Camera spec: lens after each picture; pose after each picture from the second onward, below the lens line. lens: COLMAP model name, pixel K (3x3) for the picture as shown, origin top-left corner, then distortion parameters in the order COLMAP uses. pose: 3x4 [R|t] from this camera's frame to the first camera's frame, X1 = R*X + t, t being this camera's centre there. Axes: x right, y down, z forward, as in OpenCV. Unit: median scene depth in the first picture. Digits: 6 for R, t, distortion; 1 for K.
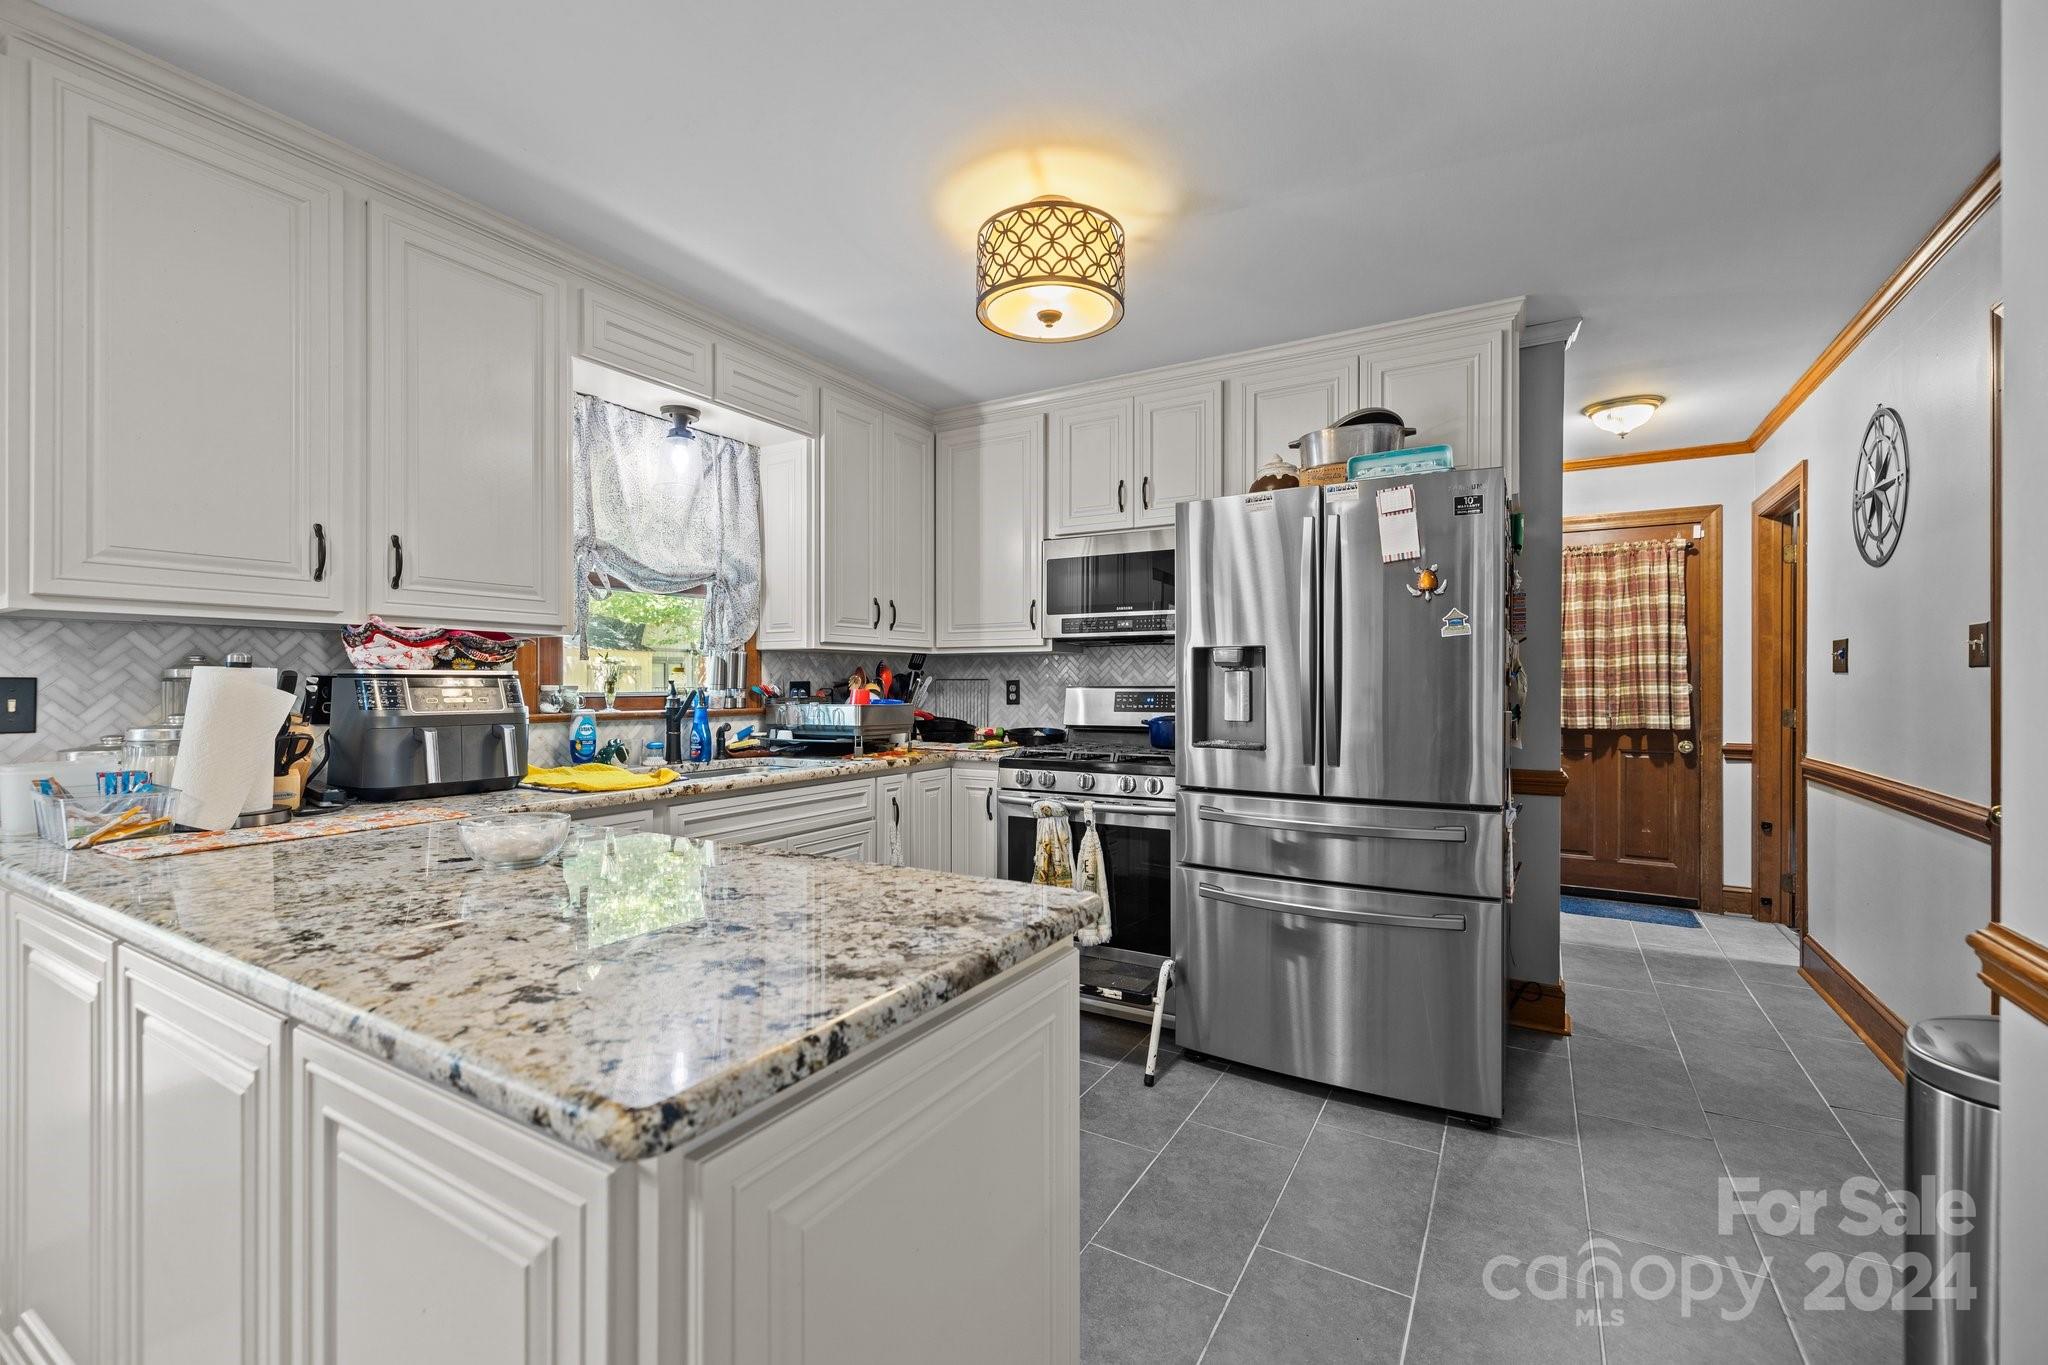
lens RADIAL K [[866.1, 0, 1016.3], [0, 866.1, 679.7], [0, 0, 1]] dist [-0.002105, -0.000143]
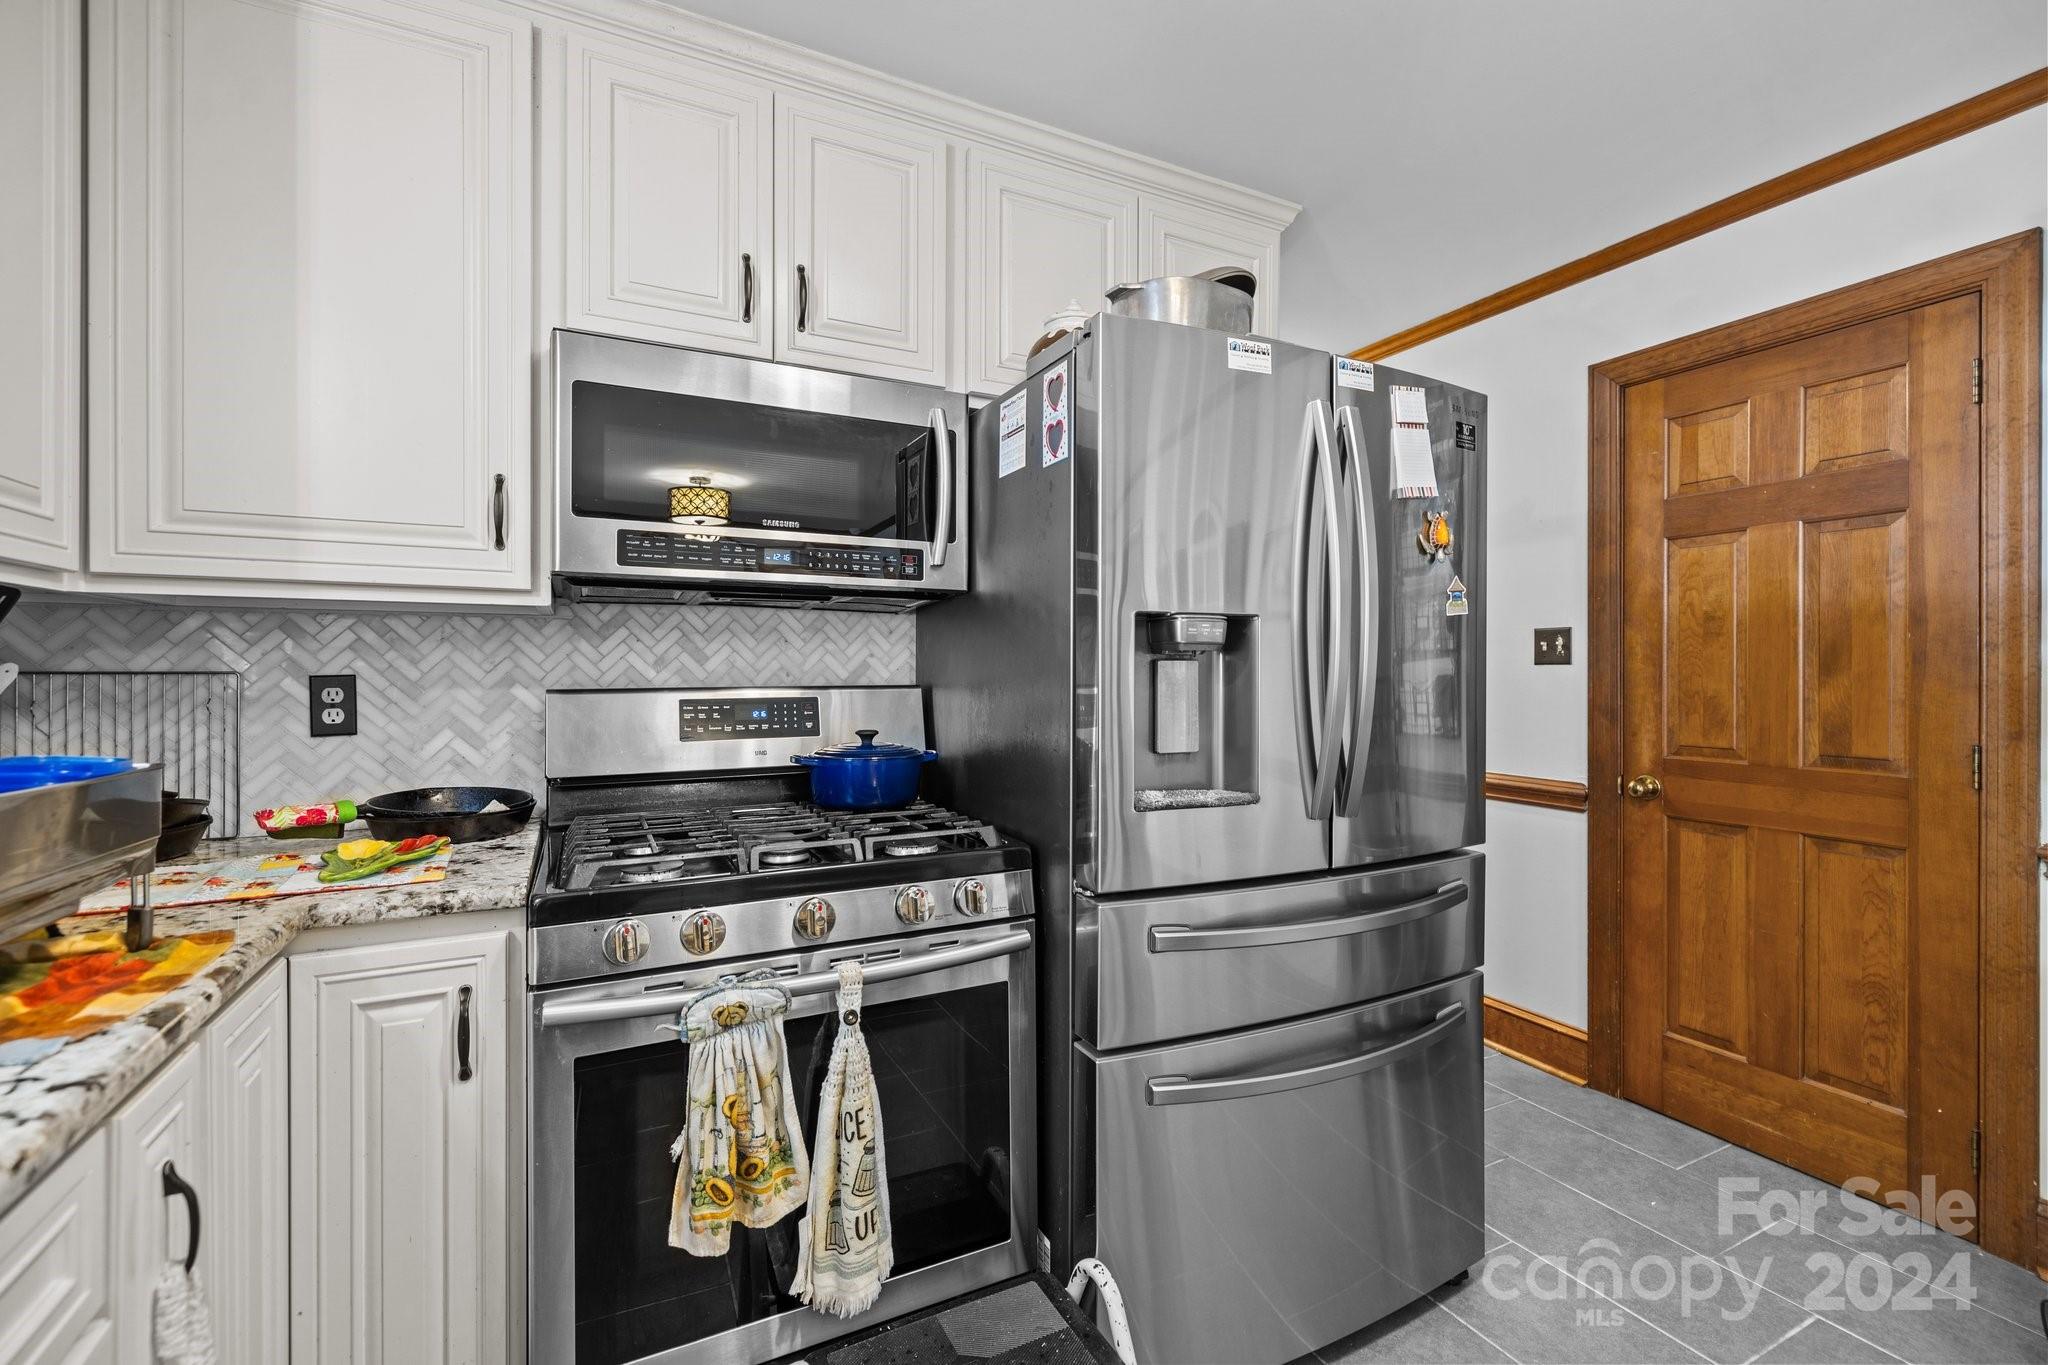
lens RADIAL K [[866.1, 0, 1016.3], [0, 866.1, 679.7], [0, 0, 1]] dist [-0.002105, -0.000143]
pose [[0.542085, -0.003343, 0.840317, -0.200120], [-0.002862, 0.999979, 0.005824, -0.000387], [-0.840319, -0.005562, 0.542064, 0.624499]]
